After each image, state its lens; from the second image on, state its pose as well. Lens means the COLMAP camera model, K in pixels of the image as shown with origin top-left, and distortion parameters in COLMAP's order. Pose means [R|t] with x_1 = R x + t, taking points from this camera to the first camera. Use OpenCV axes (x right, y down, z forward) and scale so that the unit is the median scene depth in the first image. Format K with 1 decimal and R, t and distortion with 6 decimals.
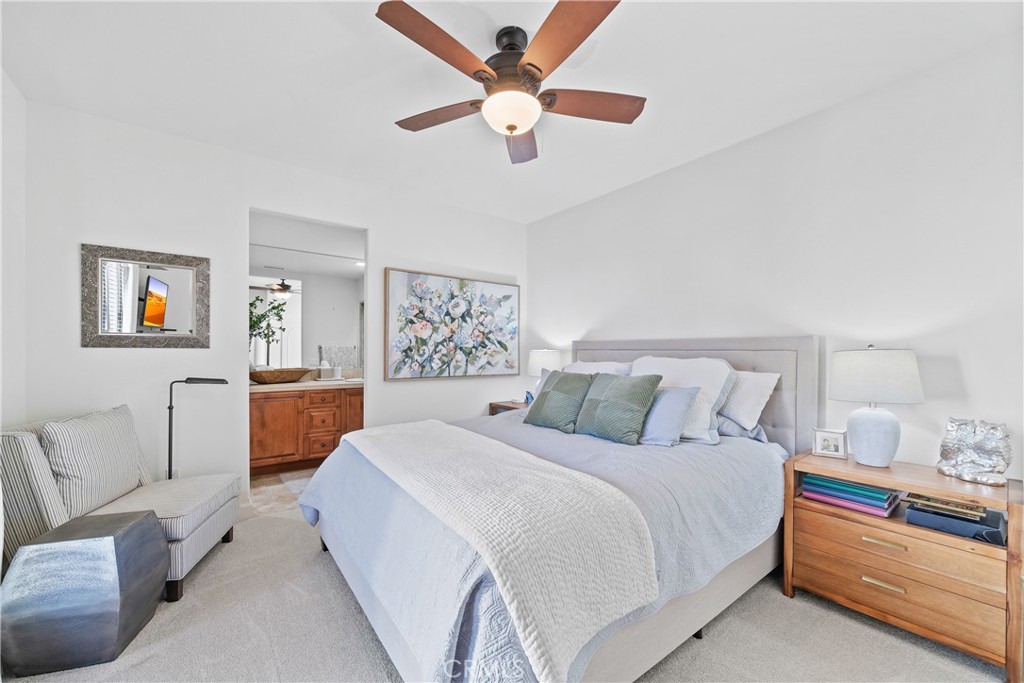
lens RADIAL K [[377.0, 0, 510.6], [0, 377.0, 347.5], [0, 0, 1]] dist [-0.004112, -0.000148]
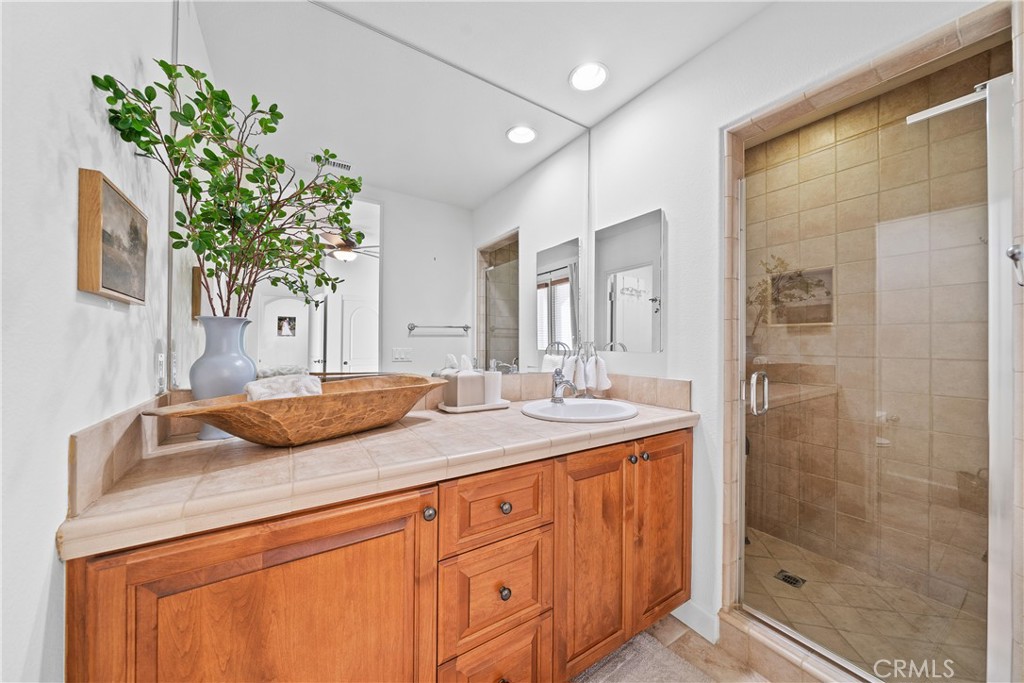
lens RADIAL K [[348.6, 0, 511.5], [0, 348.6, 342.7], [0, 0, 1]] dist [0.001717, 0.000059]
pose [[0.995285, -0.000438, -0.096993, -0.460997], [0.000932, 0.999987, 0.005046, 0.025721], [0.096990, -0.005113, 0.995272, 0.752504]]
